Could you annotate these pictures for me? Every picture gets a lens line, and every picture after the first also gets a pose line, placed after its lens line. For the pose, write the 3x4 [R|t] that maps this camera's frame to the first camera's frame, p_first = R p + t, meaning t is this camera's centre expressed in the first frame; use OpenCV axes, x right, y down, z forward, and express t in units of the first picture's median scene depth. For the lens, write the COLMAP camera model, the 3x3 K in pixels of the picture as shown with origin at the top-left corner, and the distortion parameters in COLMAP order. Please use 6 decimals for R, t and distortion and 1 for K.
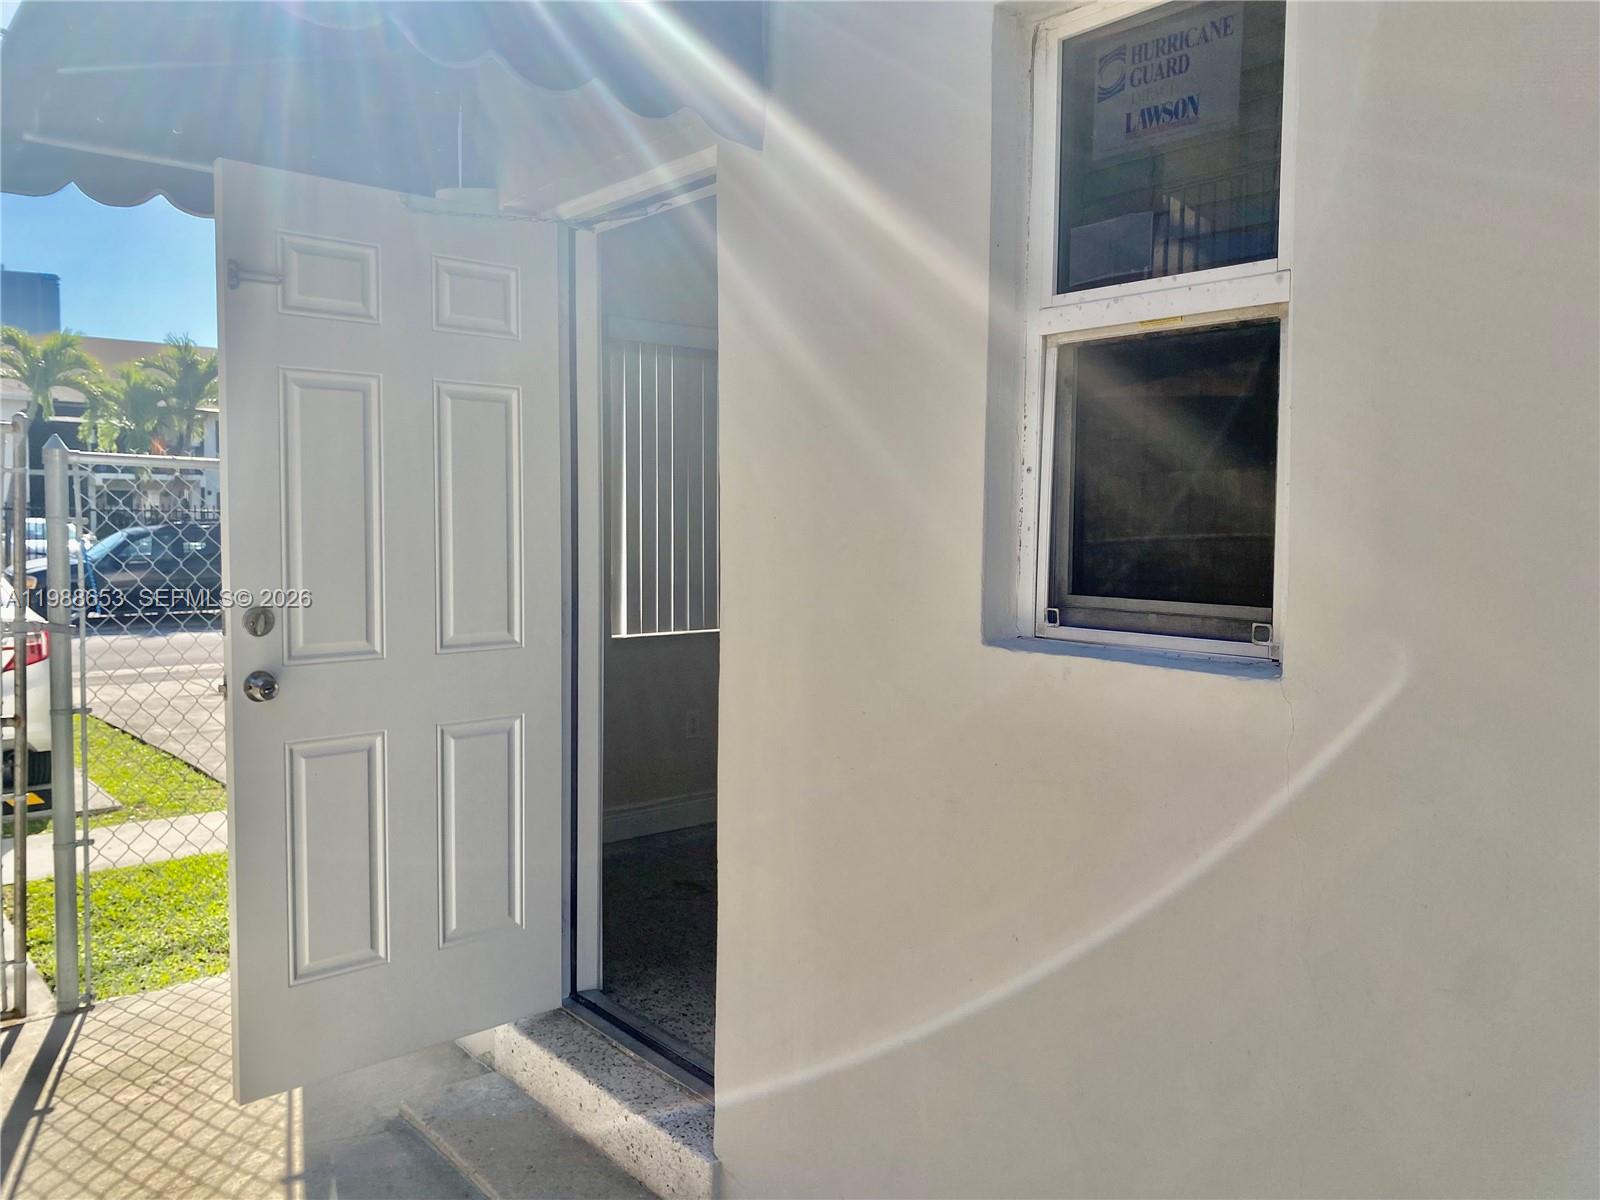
lens RADIAL K [[1217.2, 0, 805.9], [0, 1217.2, 587.2], [0, 0, 1]] dist [0.035667, -0.052665]
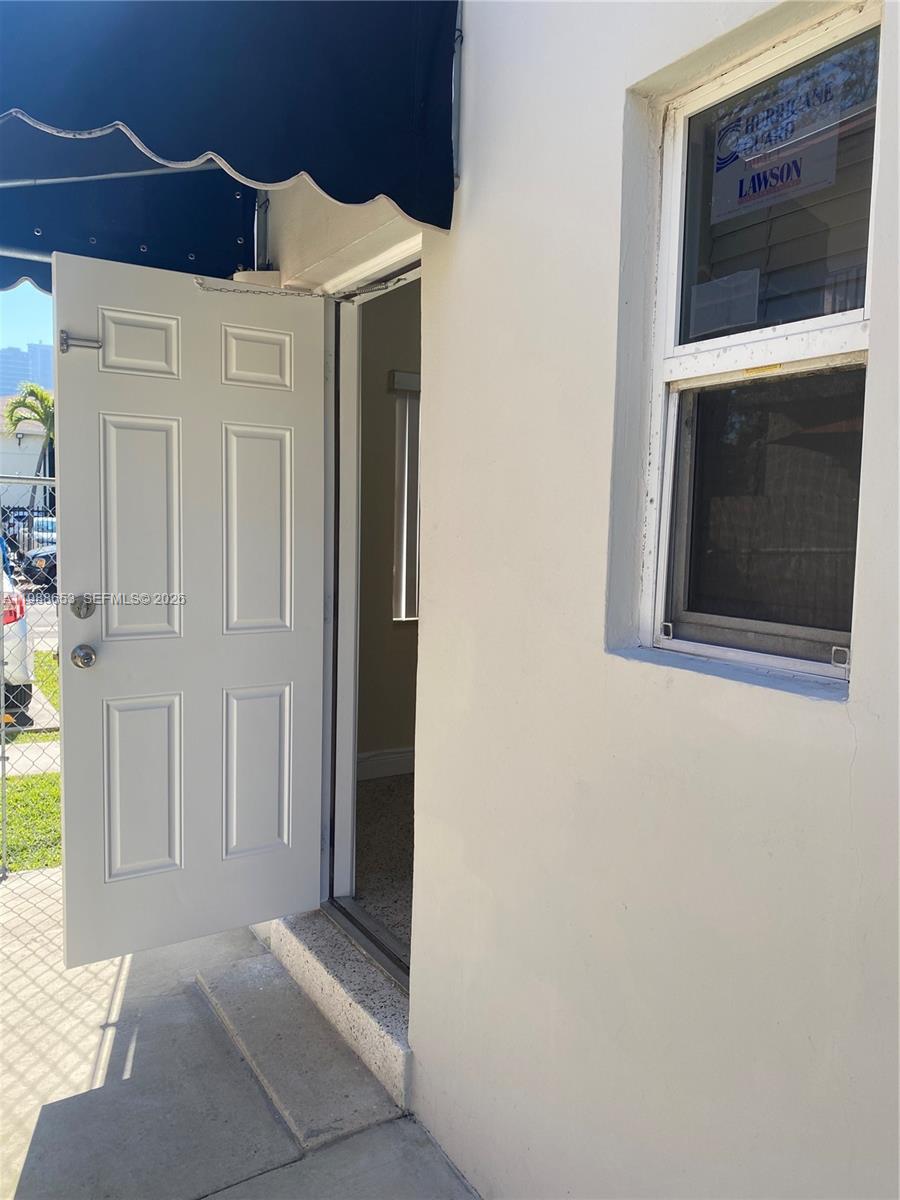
lens RADIAL K [[912.9, 0, 452.3], [0, 912.9, 600.6], [0, 0, 1]] dist [0.035667, -0.052665]
pose [[0.987954, 0.027524, -0.152279, 0.088065], [-0.023443, 0.999318, 0.028535, -0.015362], [0.152961, -0.024622, 0.987925, 0.080819]]
